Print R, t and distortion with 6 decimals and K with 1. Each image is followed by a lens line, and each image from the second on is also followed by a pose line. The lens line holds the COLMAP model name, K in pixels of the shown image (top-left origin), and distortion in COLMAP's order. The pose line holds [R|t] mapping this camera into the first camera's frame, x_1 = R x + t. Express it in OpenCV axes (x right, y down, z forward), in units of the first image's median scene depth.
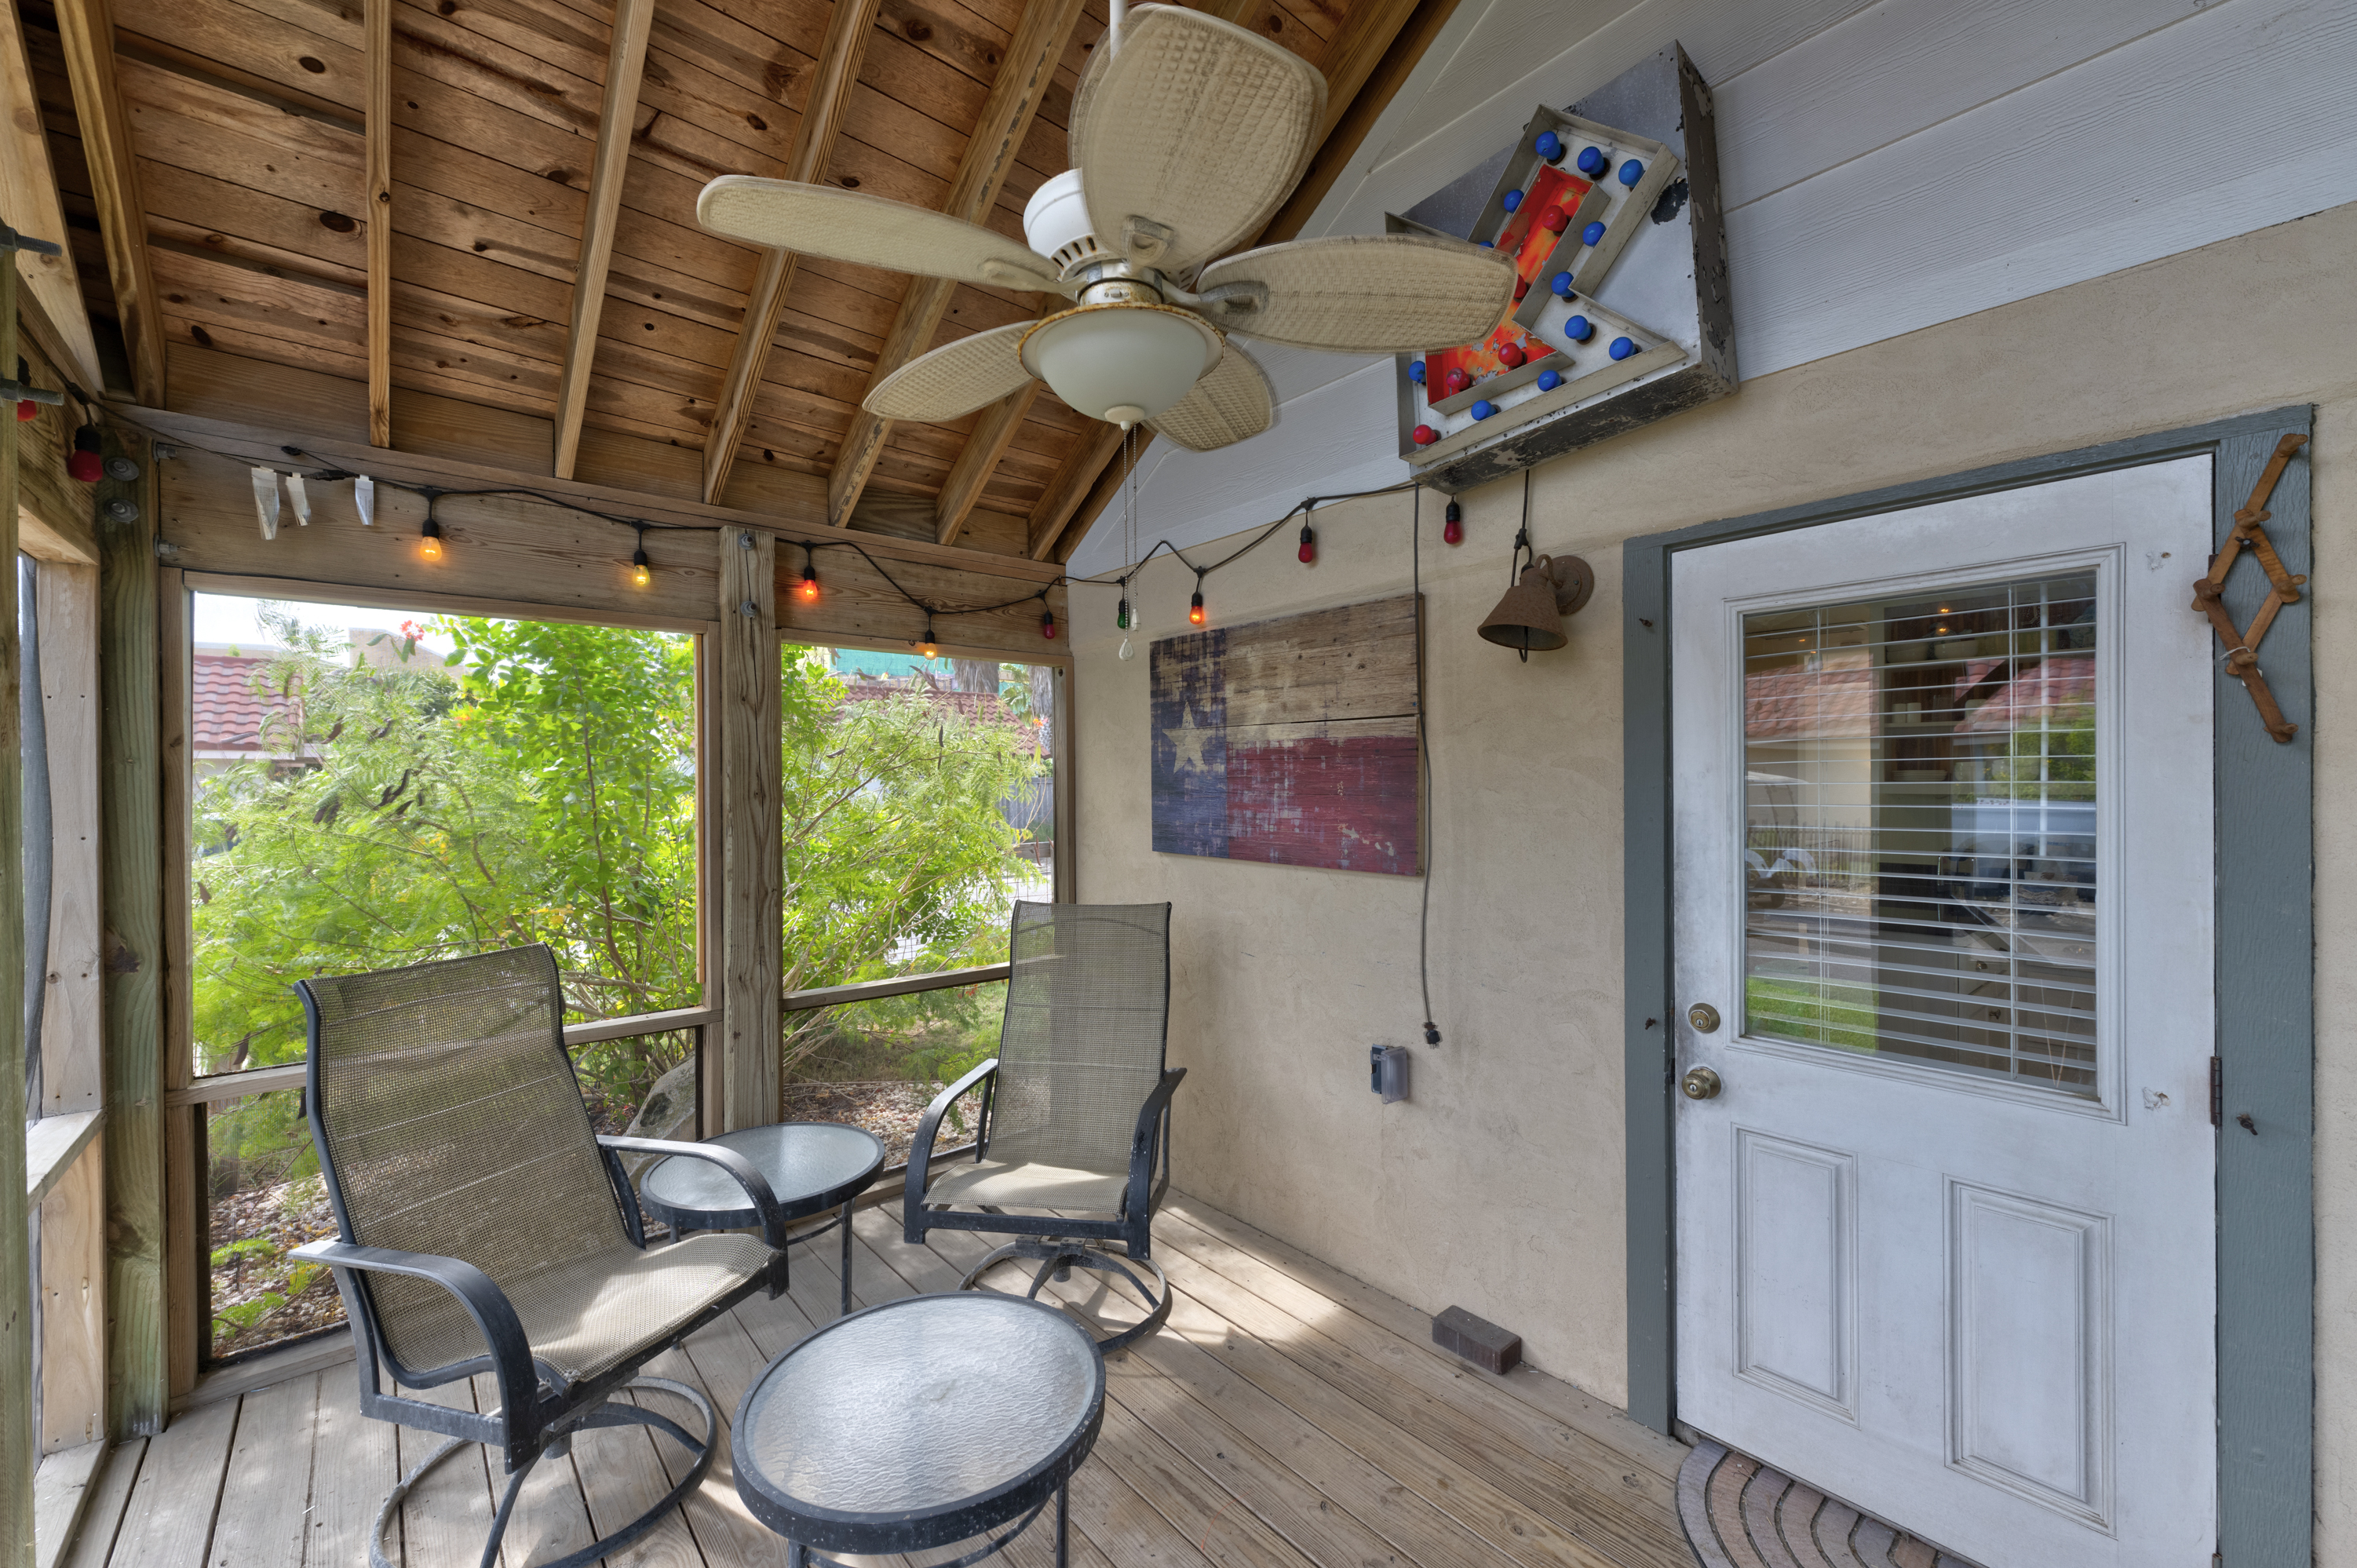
lens RADIAL K [[927.8, 0, 1175.3], [0, 927.8, 798.6], [0, 0, 1]] dist [-0.001006, 0.000237]
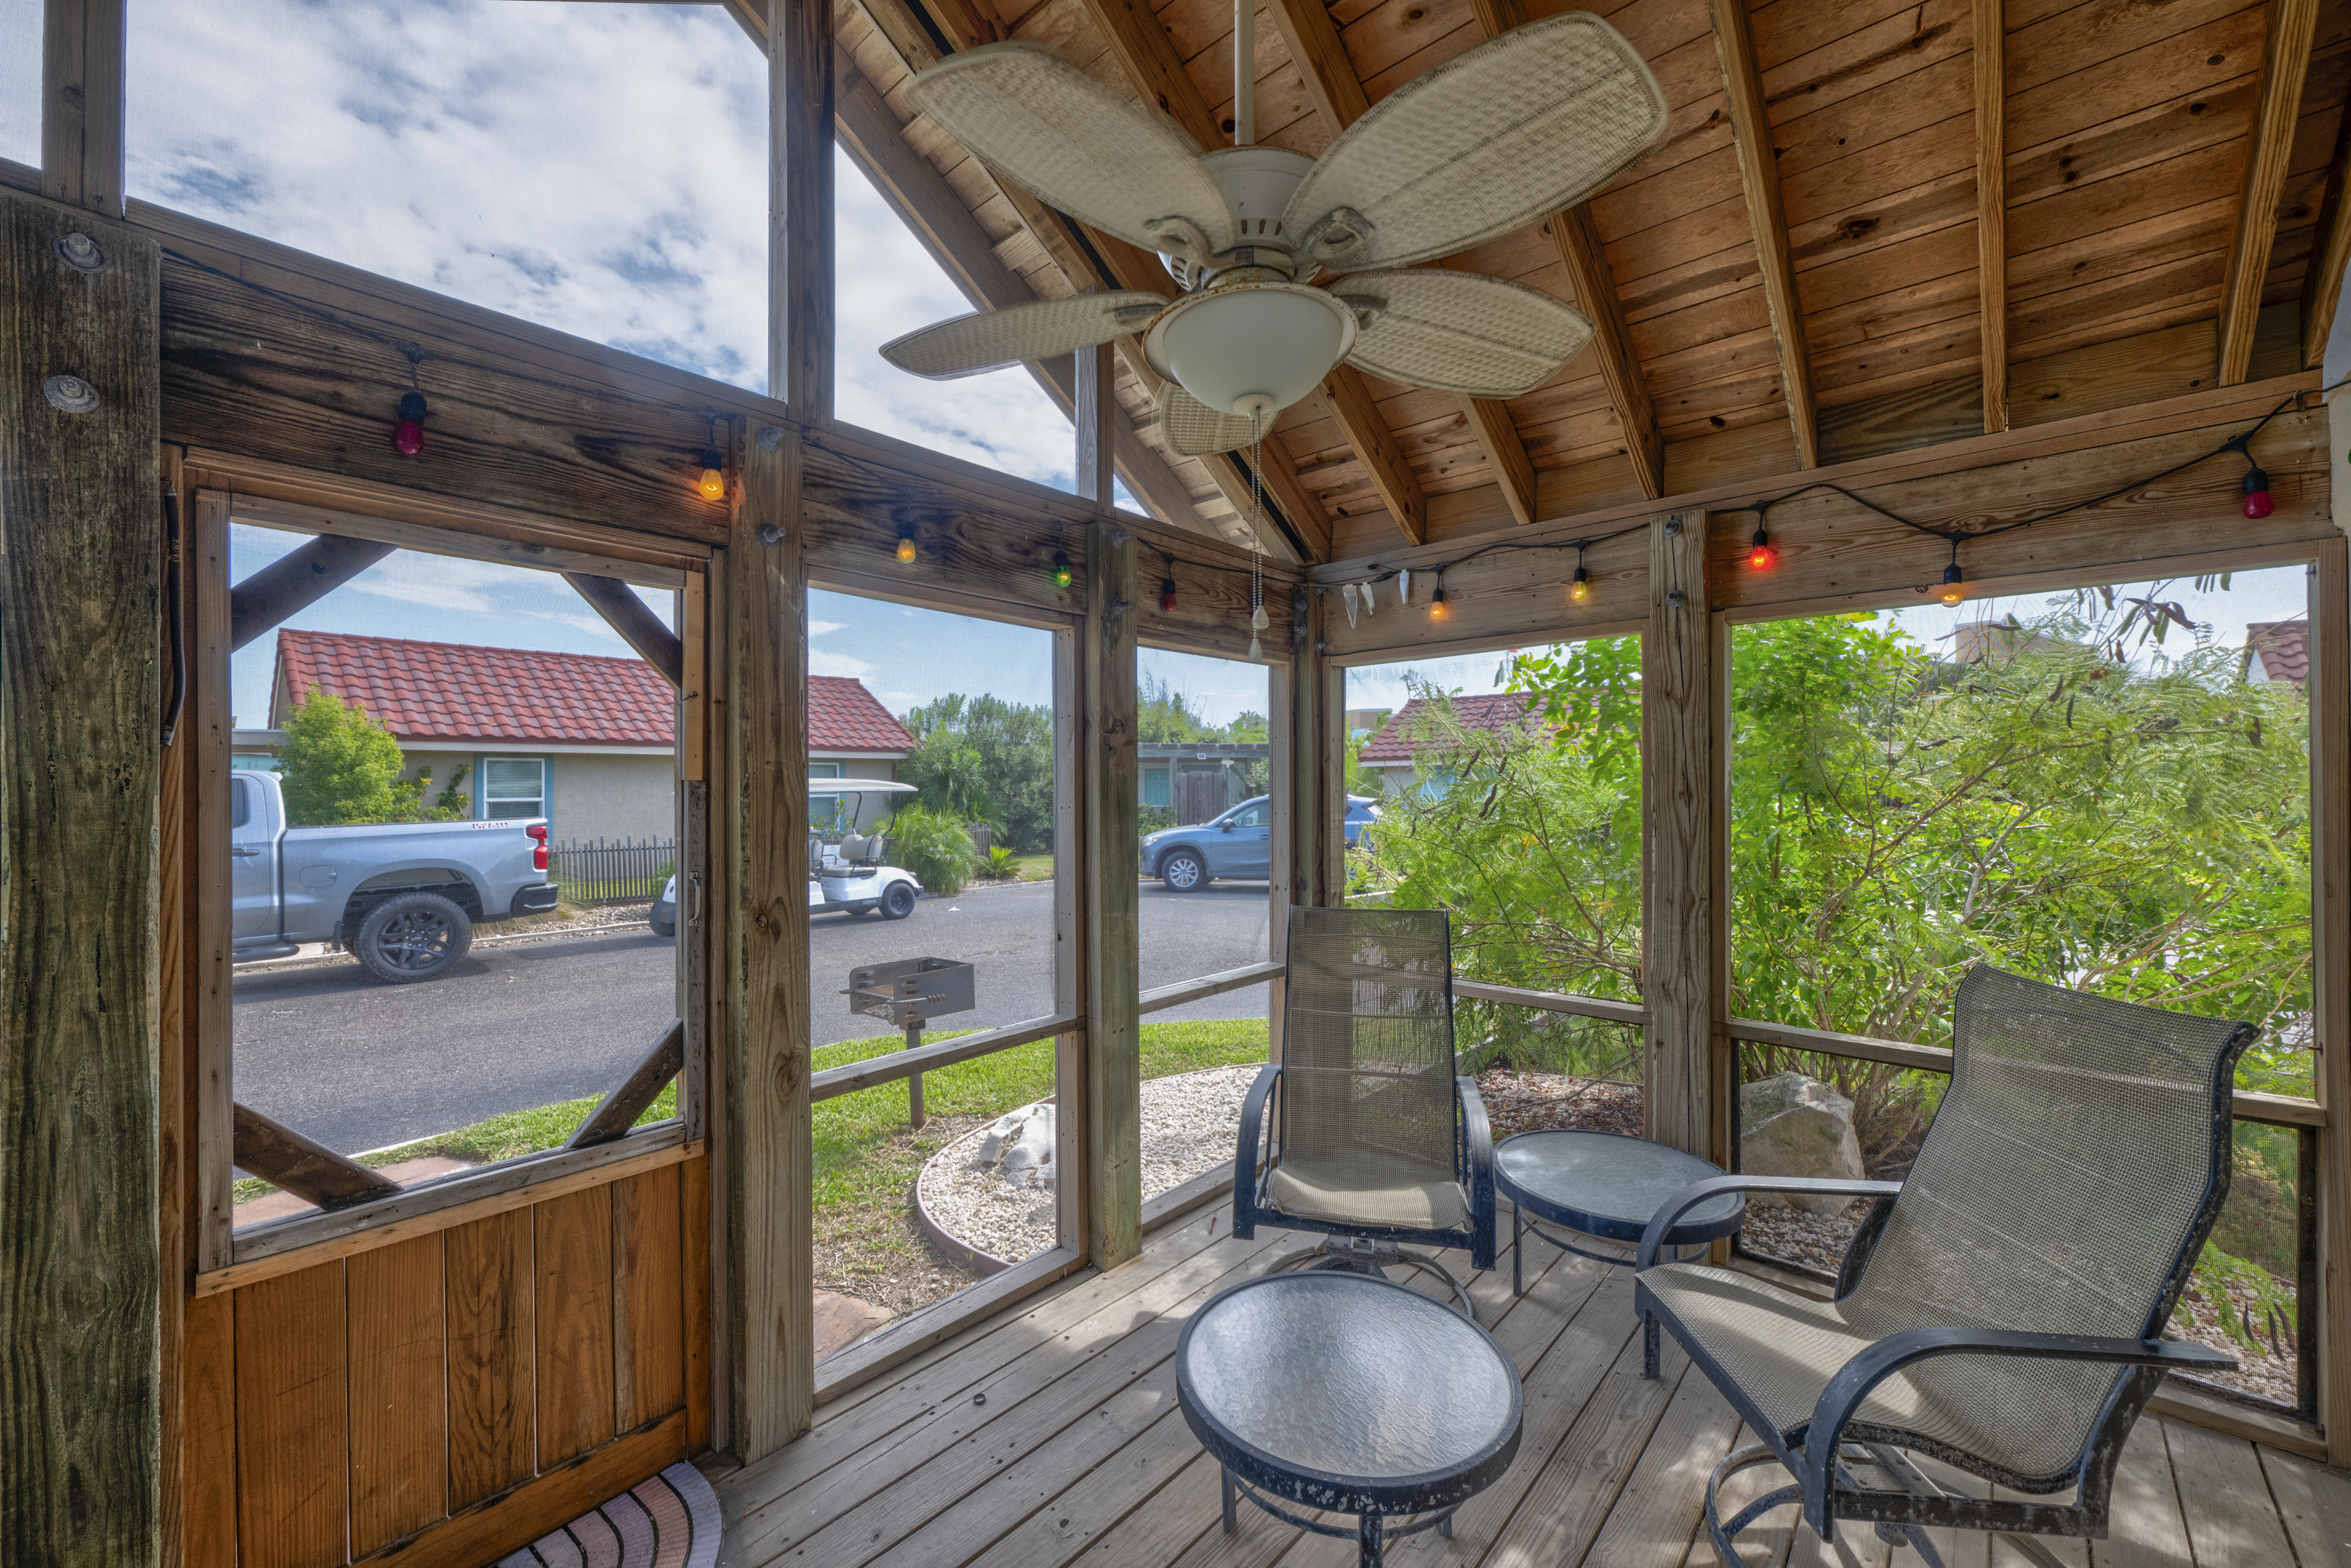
lens RADIAL K [[925.5, 0, 1172.3], [0, 925.5, 798.5], [0, 0, 1]] dist [-0.001006, 0.000237]
pose [[0.129451, 0.017529, -0.991431, 0.411472], [-0.011554, 0.999803, 0.016168, -0.009581], [0.991519, 0.009362, 0.129627, 0.367979]]
